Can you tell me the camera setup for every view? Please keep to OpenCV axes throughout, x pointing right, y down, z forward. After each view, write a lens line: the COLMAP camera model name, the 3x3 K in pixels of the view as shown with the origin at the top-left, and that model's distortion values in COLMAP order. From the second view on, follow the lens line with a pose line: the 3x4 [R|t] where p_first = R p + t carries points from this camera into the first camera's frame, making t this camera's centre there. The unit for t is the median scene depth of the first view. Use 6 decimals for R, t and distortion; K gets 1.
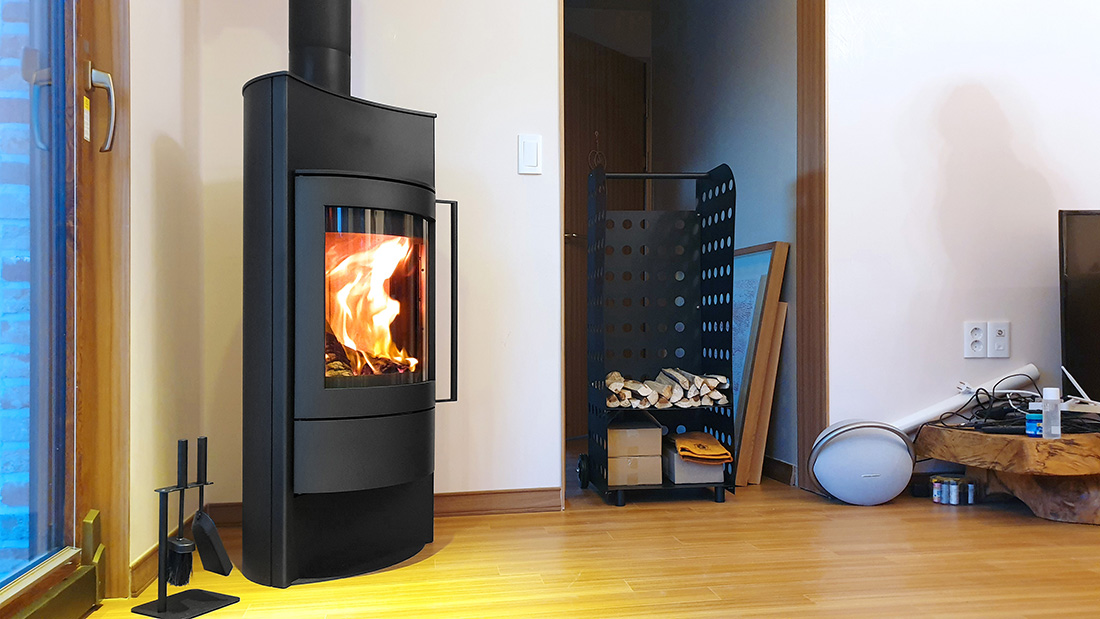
lens RADIAL K [[931.8, 0, 531.9], [0, 931.8, 309.1], [0, 0, 1]] dist [-0.002048, -0.010251]
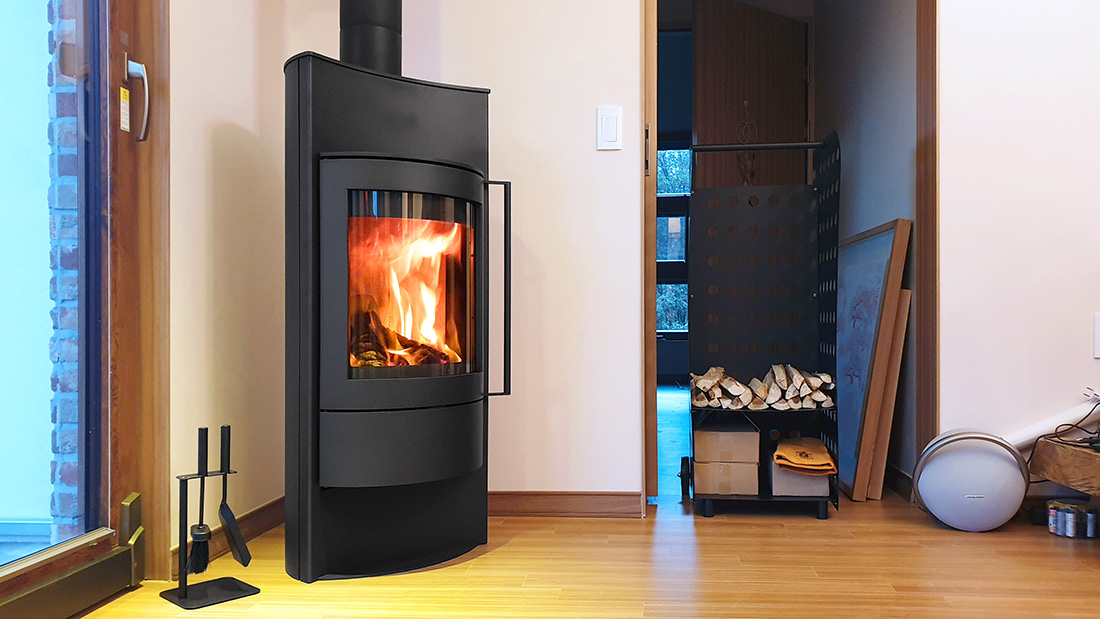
lens RADIAL K [[970.9, 0, 514.8], [0, 970.9, 315.9], [0, 0, 1]] dist [-0.010889, -0.000501]
pose [[0.971671, 0.005492, -0.236273, 0.168232], [-0.001522, 0.999855, 0.016984, 0.002327], [0.236332, -0.016143, 0.971538, 0.060816]]
